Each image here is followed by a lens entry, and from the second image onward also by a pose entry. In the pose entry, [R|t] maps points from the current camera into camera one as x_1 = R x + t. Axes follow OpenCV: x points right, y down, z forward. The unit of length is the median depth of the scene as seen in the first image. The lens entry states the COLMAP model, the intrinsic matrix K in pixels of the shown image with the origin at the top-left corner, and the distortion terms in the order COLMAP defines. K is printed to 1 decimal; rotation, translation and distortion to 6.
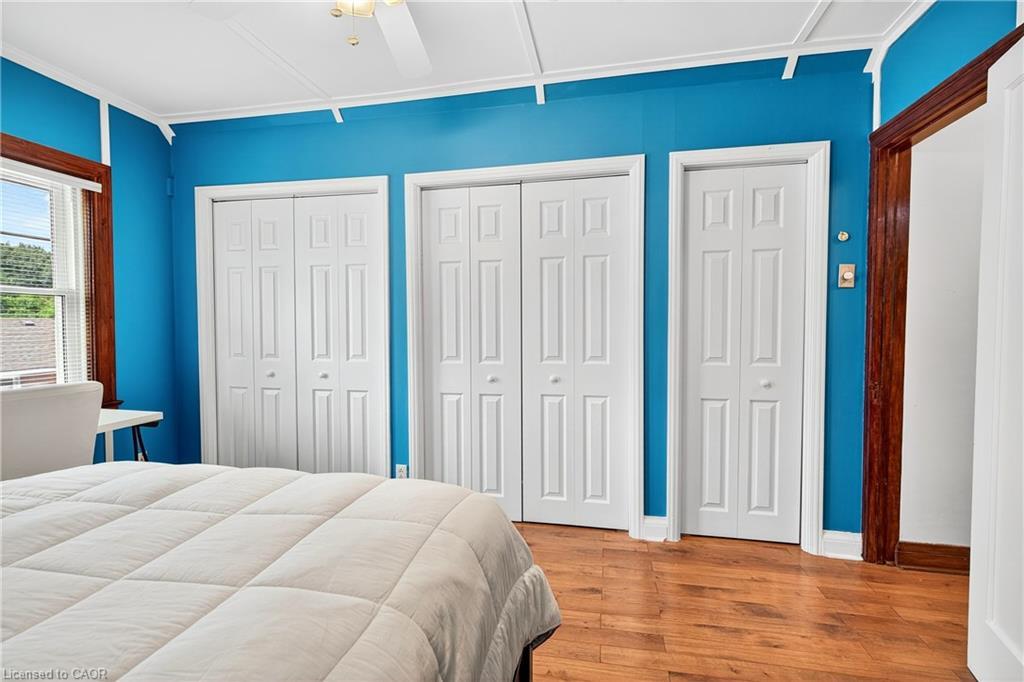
lens RADIAL K [[456.9, 0, 512.0], [0, 456.9, 341.0], [0, 0, 1]] dist [-0.000897, -0.000156]
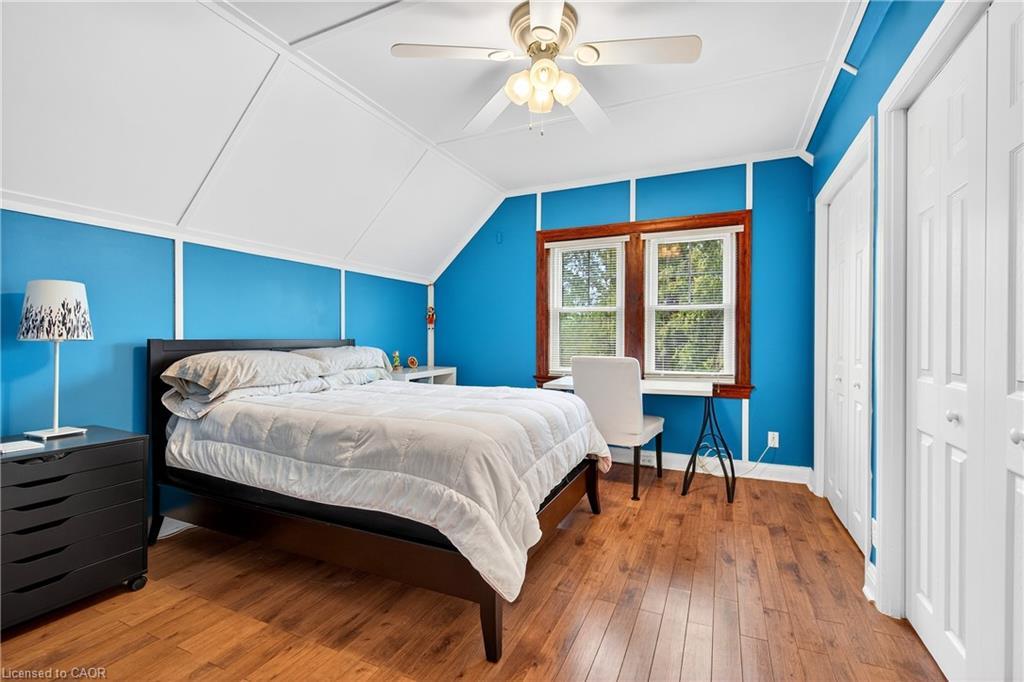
lens RADIAL K [[456.9, 0, 512.0], [0, 456.9, 341.0], [0, 0, 1]] dist [-0.000897, -0.000156]
pose [[-0.231302, 0.004897, -0.972870, 0.577996], [-0.041030, 0.999049, 0.014784, 0.009007], [0.972016, 0.043336, -0.230881, 0.650191]]
